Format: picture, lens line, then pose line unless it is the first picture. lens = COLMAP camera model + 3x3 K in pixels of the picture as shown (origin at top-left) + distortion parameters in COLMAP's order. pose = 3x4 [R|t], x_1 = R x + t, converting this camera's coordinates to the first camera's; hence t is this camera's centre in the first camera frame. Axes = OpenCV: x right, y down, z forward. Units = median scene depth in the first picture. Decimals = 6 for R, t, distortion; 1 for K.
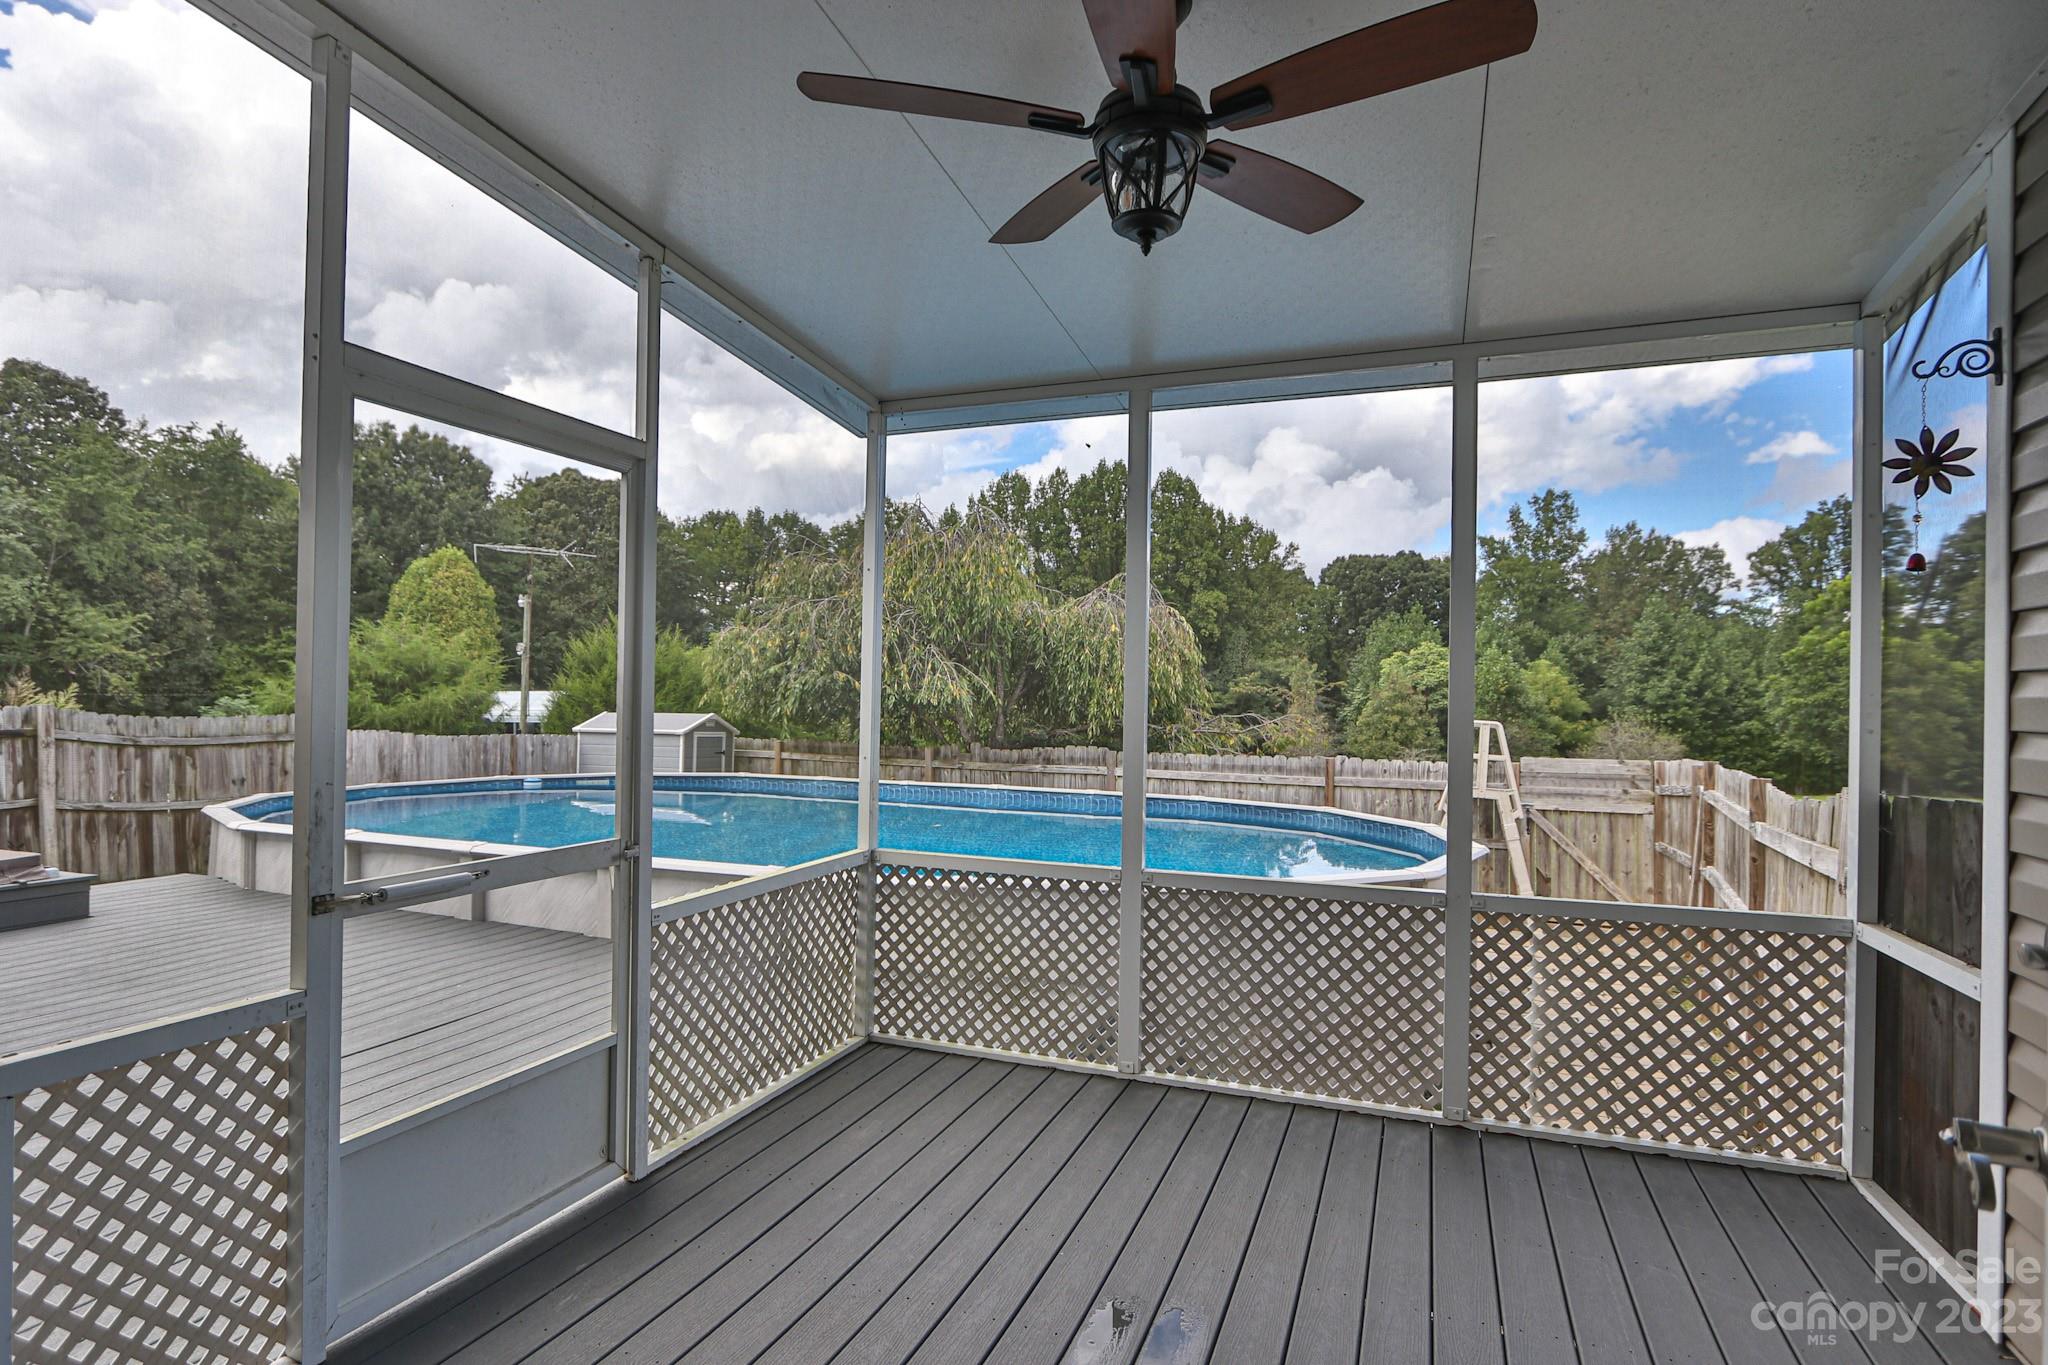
lens RADIAL K [[1052.9, 0, 1011.4], [0, 1052.9, 689.0], [0, 0, 1]] dist [-0.021382, -0.001148]
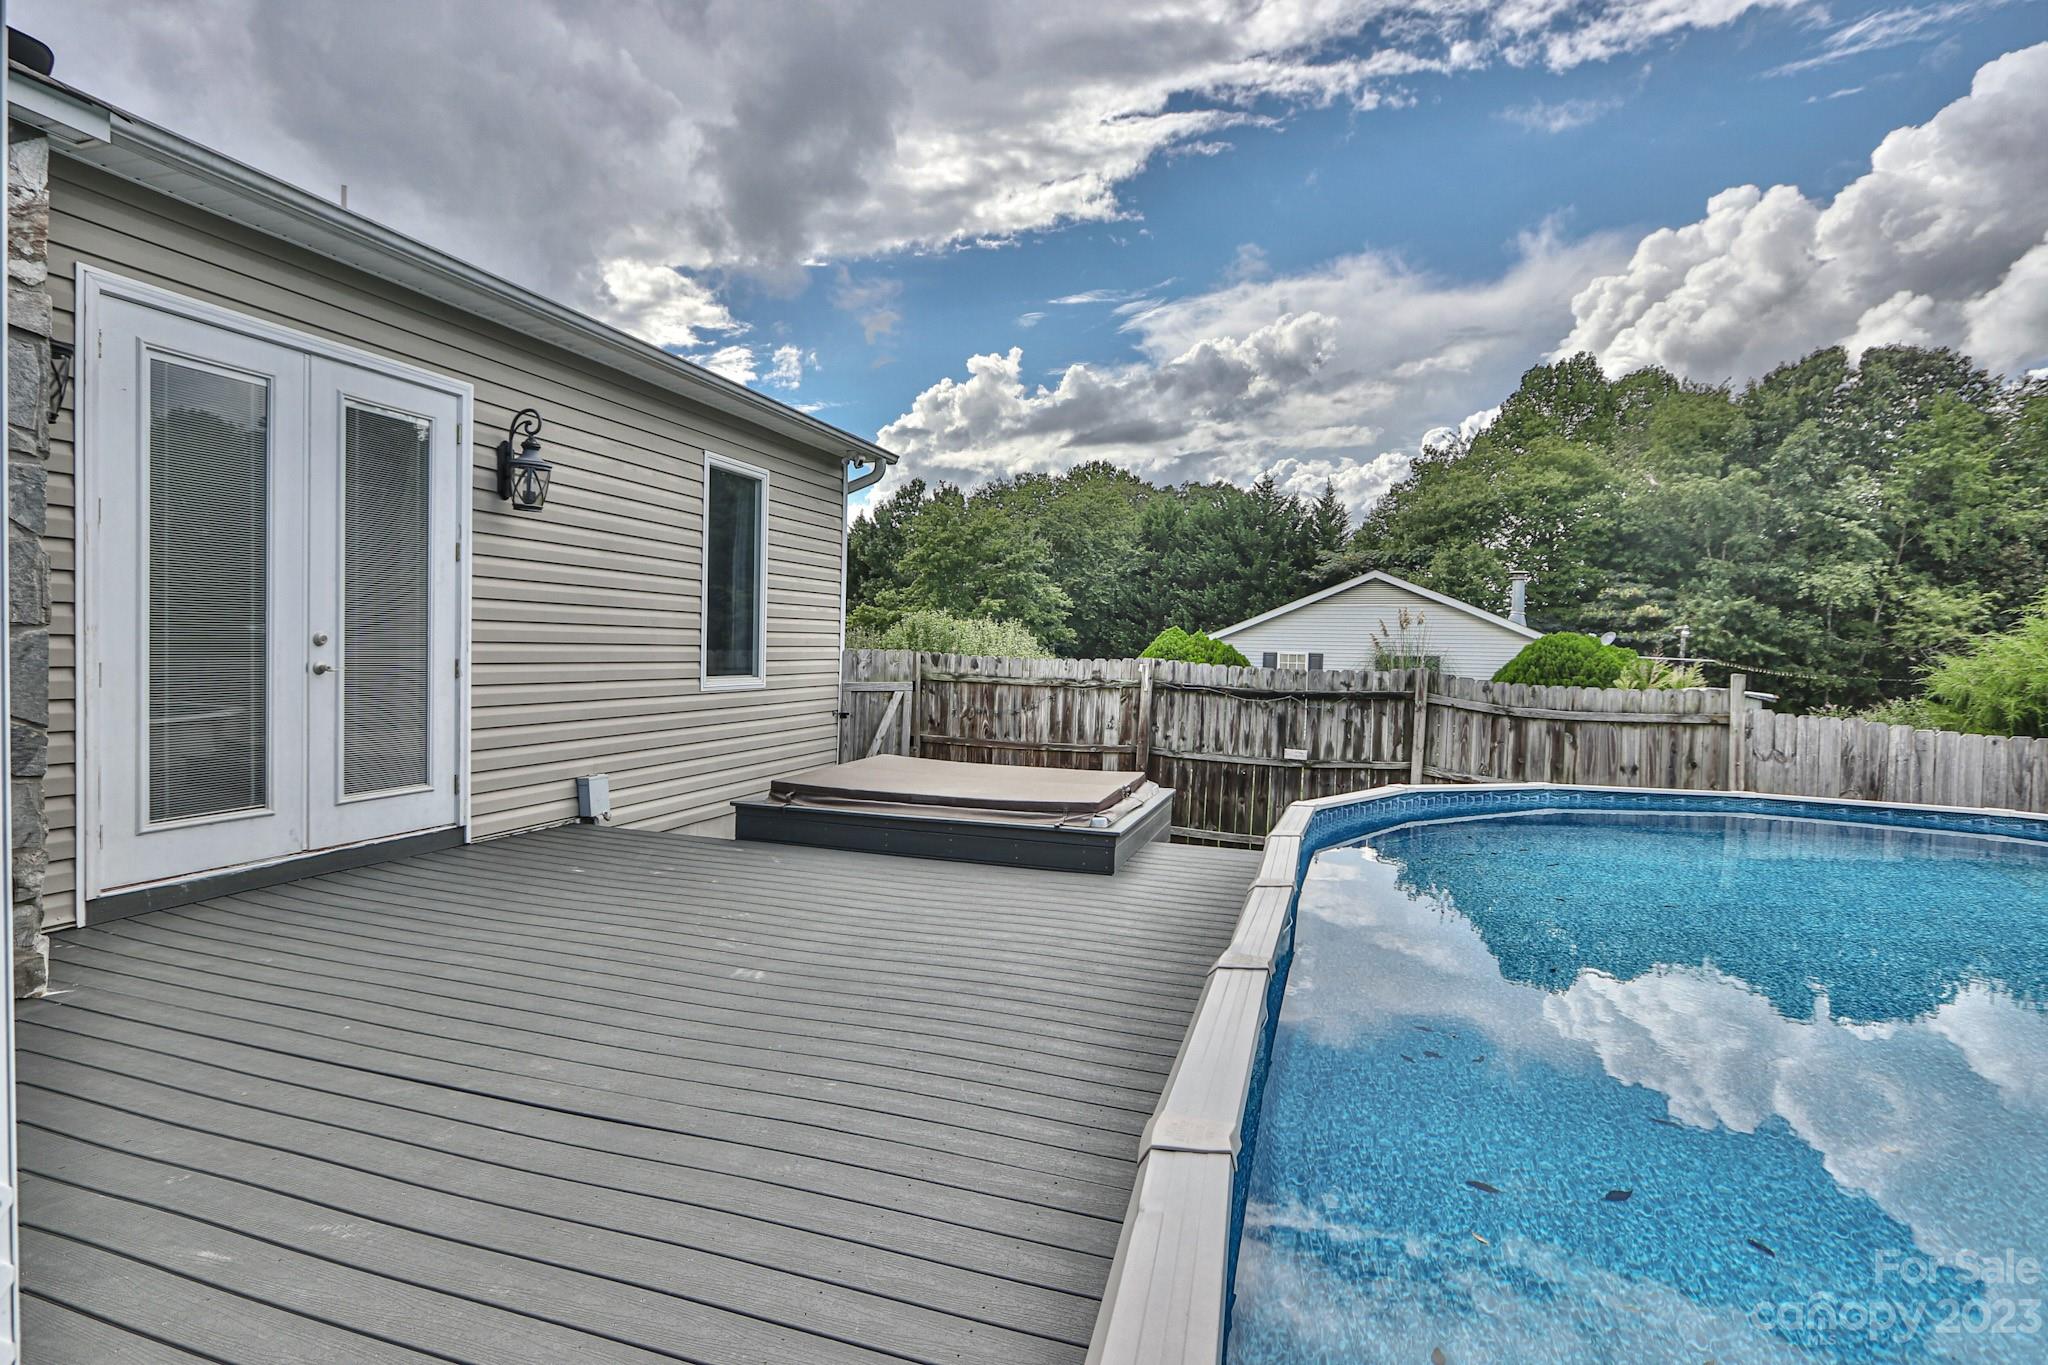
lens RADIAL K [[1052.9, 0, 1011.4], [0, 1052.9, 689.0], [0, 0, 1]] dist [-0.021382, -0.001148]
pose [[0.050236, 0.024269, -0.998442, 0.009467], [-0.016492, 0.999589, 0.023468, 0.003792], [0.998601, 0.015288, 0.050615, 0.117651]]
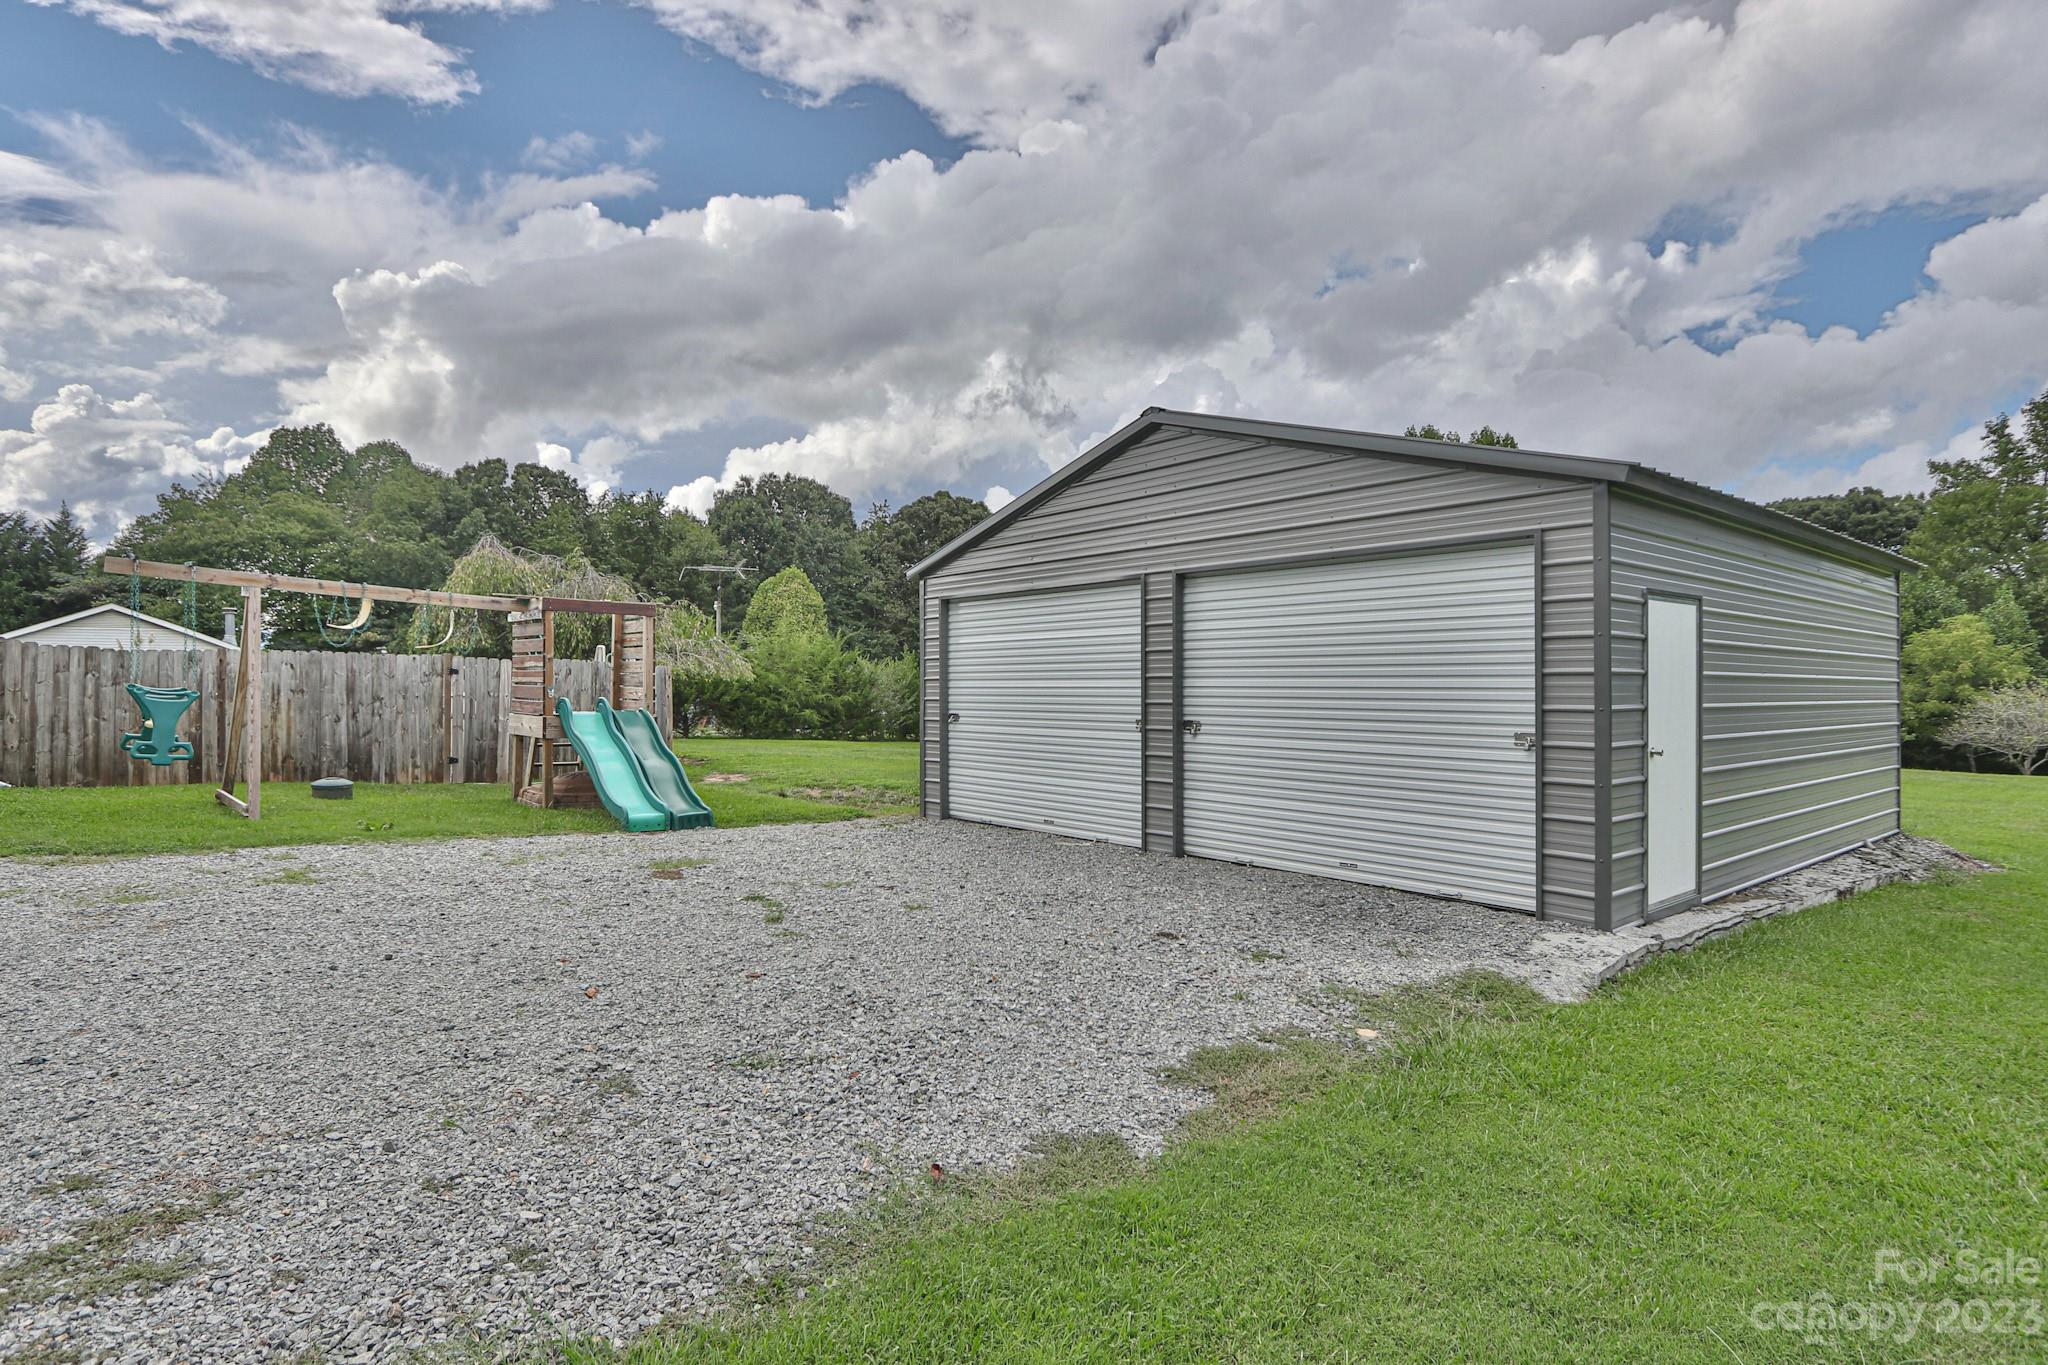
lens RADIAL K [[1052.9, 0, 1011.4], [0, 1052.9, 689.0], [0, 0, 1]] dist [-0.021382, -0.001148]
pose [[0.882966, -0.015986, -0.469164, 0.396208], [0.017998, 0.999838, -0.000196, 0.025020], [0.469091, -0.008271, 0.883111, -0.022035]]
